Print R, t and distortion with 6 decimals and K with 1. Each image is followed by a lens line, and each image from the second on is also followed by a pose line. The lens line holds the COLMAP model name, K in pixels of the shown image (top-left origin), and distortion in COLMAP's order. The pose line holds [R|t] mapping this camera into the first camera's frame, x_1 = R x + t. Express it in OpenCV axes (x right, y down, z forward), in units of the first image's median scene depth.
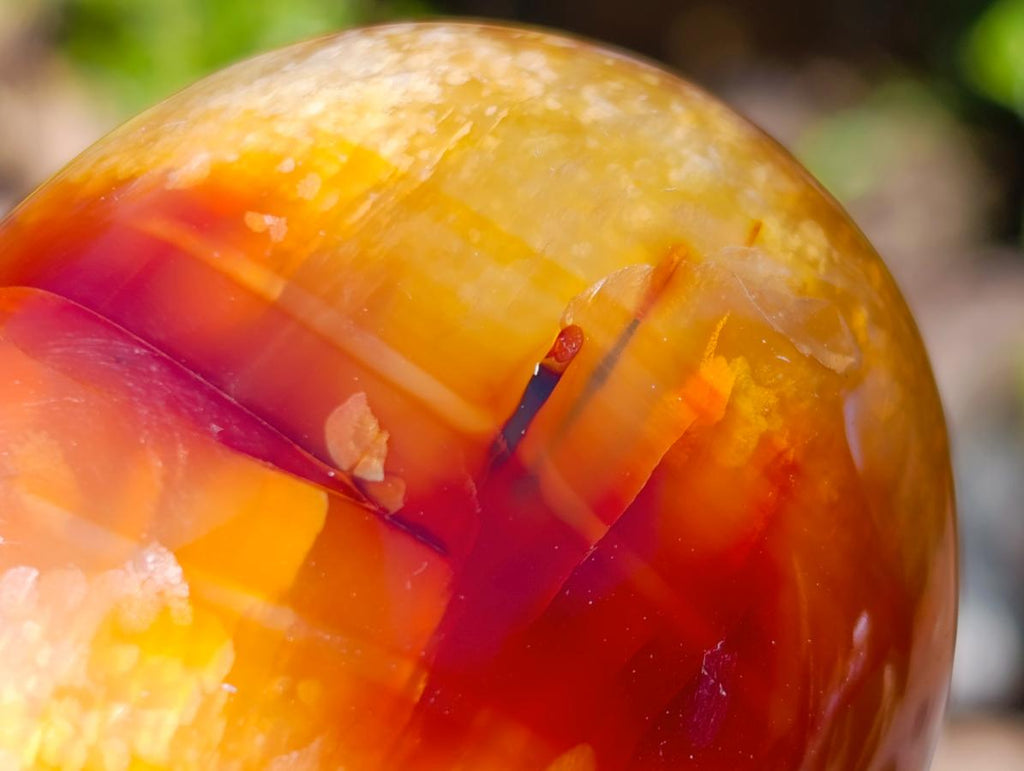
lens RADIAL K [[3605.6, 0, 512.0], [0, 3605.6, 385.5], [0, 0, 1]] dist [0.541277, 0.413908]
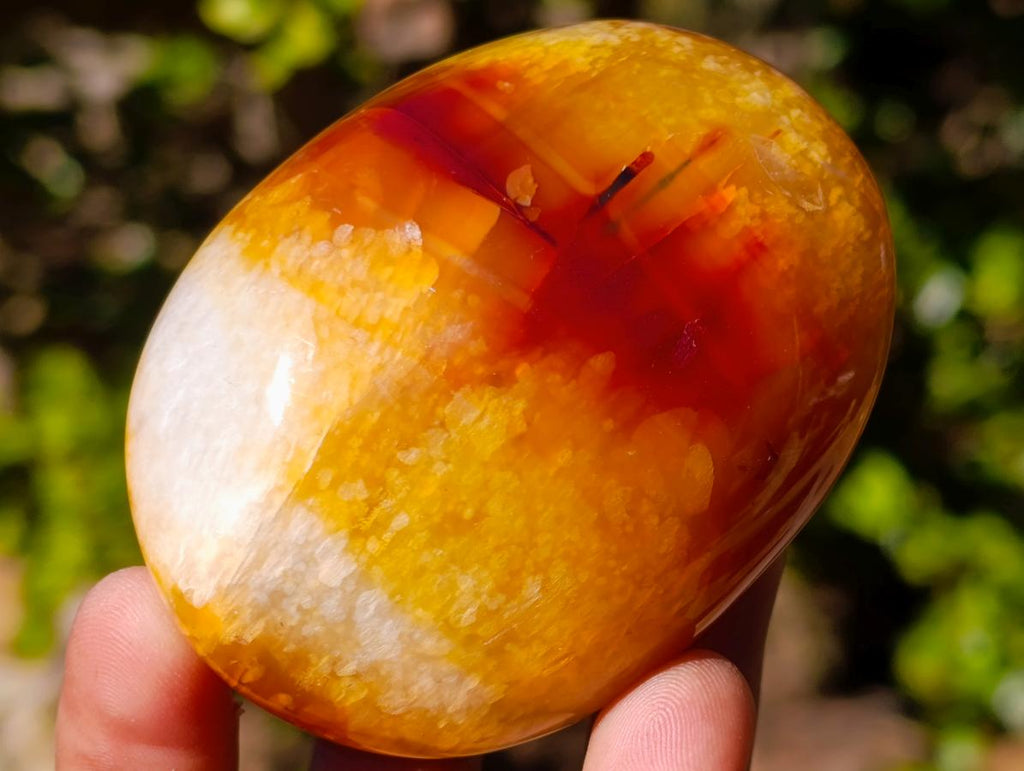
lens RADIAL K [[3605.6, 0, 512.0], [0, 3605.6, 385.5], [0, 0, 1]] dist [0.541277, 0.413908]
pose [[0.959904, 0.120184, -0.253258, 0.454171], [-0.154778, 0.980467, -0.121360, 0.354311], [0.233726, 0.155693, 0.959756, -0.849543]]
